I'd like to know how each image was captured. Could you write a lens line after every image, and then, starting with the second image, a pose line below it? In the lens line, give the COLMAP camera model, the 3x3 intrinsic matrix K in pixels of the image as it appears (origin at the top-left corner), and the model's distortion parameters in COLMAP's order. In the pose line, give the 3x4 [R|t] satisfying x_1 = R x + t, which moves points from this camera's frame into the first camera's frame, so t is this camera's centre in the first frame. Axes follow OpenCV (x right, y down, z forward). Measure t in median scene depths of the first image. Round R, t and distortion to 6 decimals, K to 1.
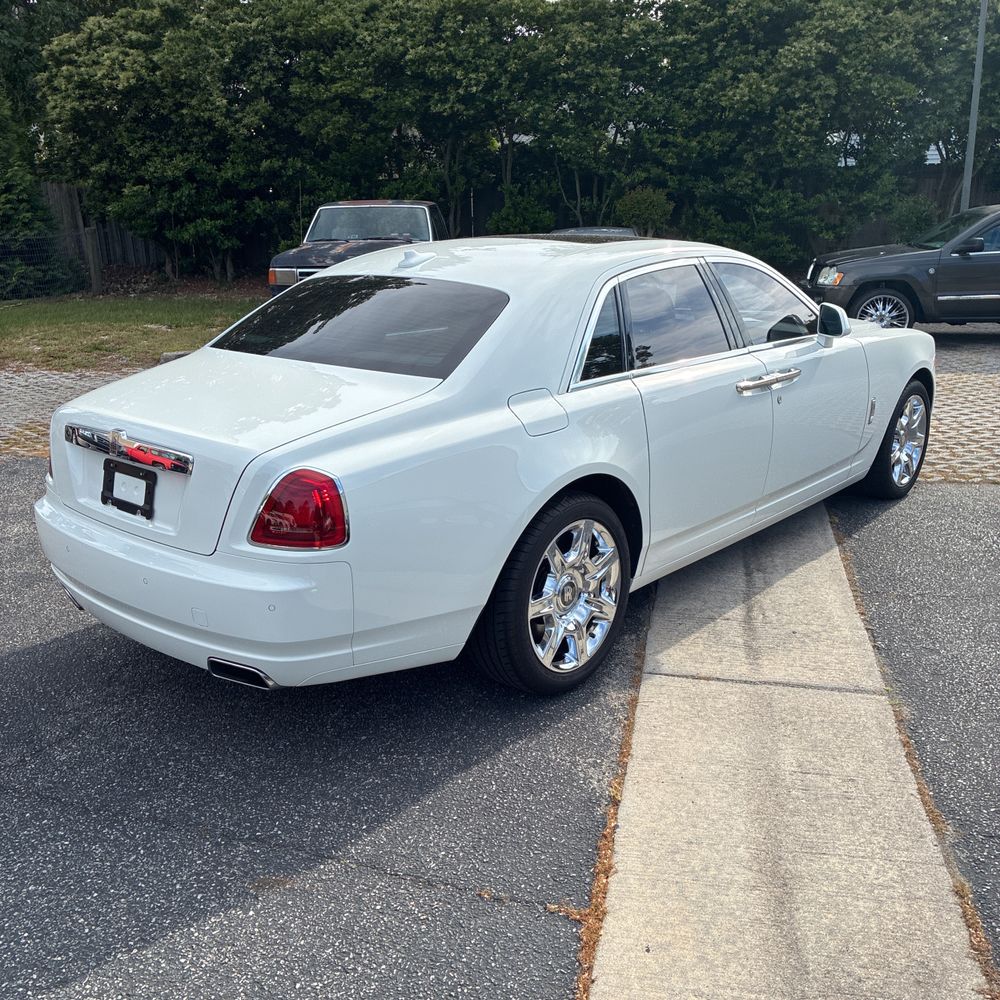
lens RADIAL K [[1018.4, 0, 480.9], [0, 1018.4, 515.2], [0, 0, 1]] dist [0.010356, 0.002128]
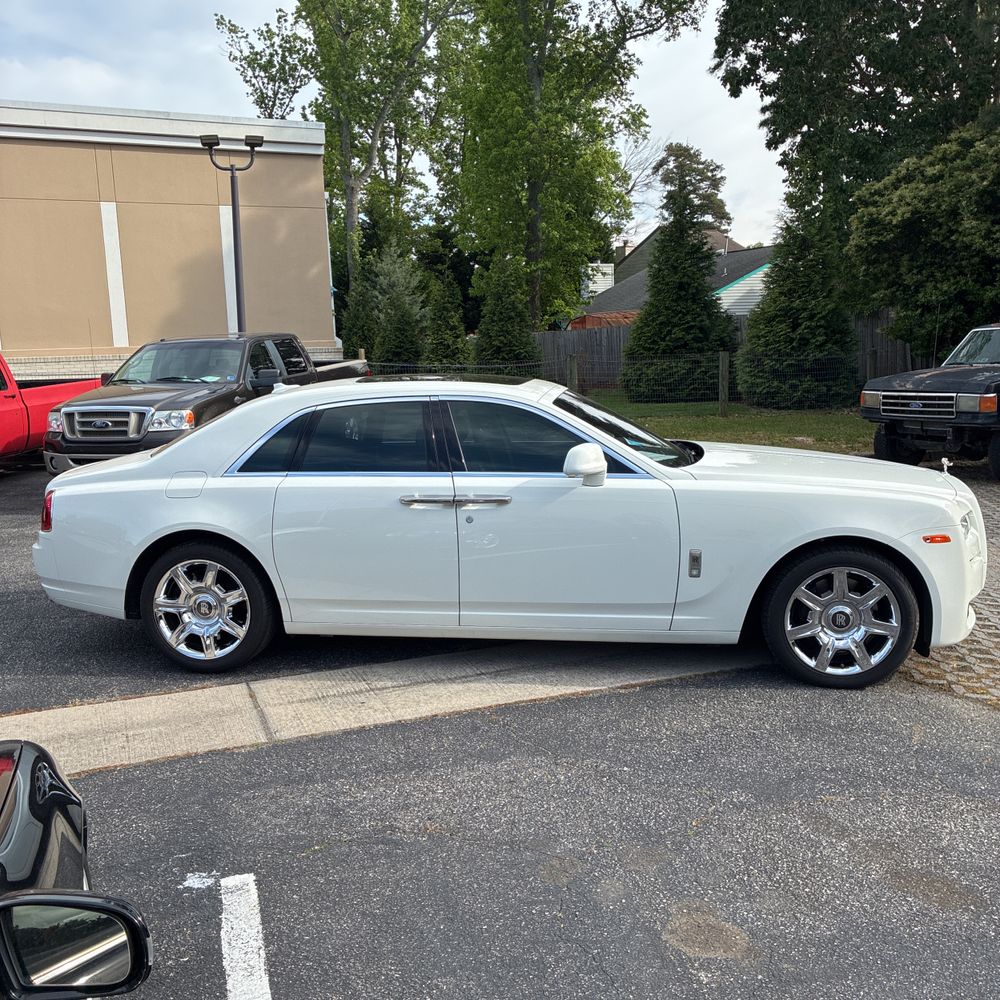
lens RADIAL K [[1013.8, 0, 488.2], [0, 1013.8, 503.9], [0, 0, 1]] dist [0.042222, -0.001143]
pose [[0.536813, 0.124980, -0.834393, 0.351603], [-0.219926, 0.975506, 0.004626, -0.039204], [0.814533, 0.181021, 0.551150, 0.108677]]
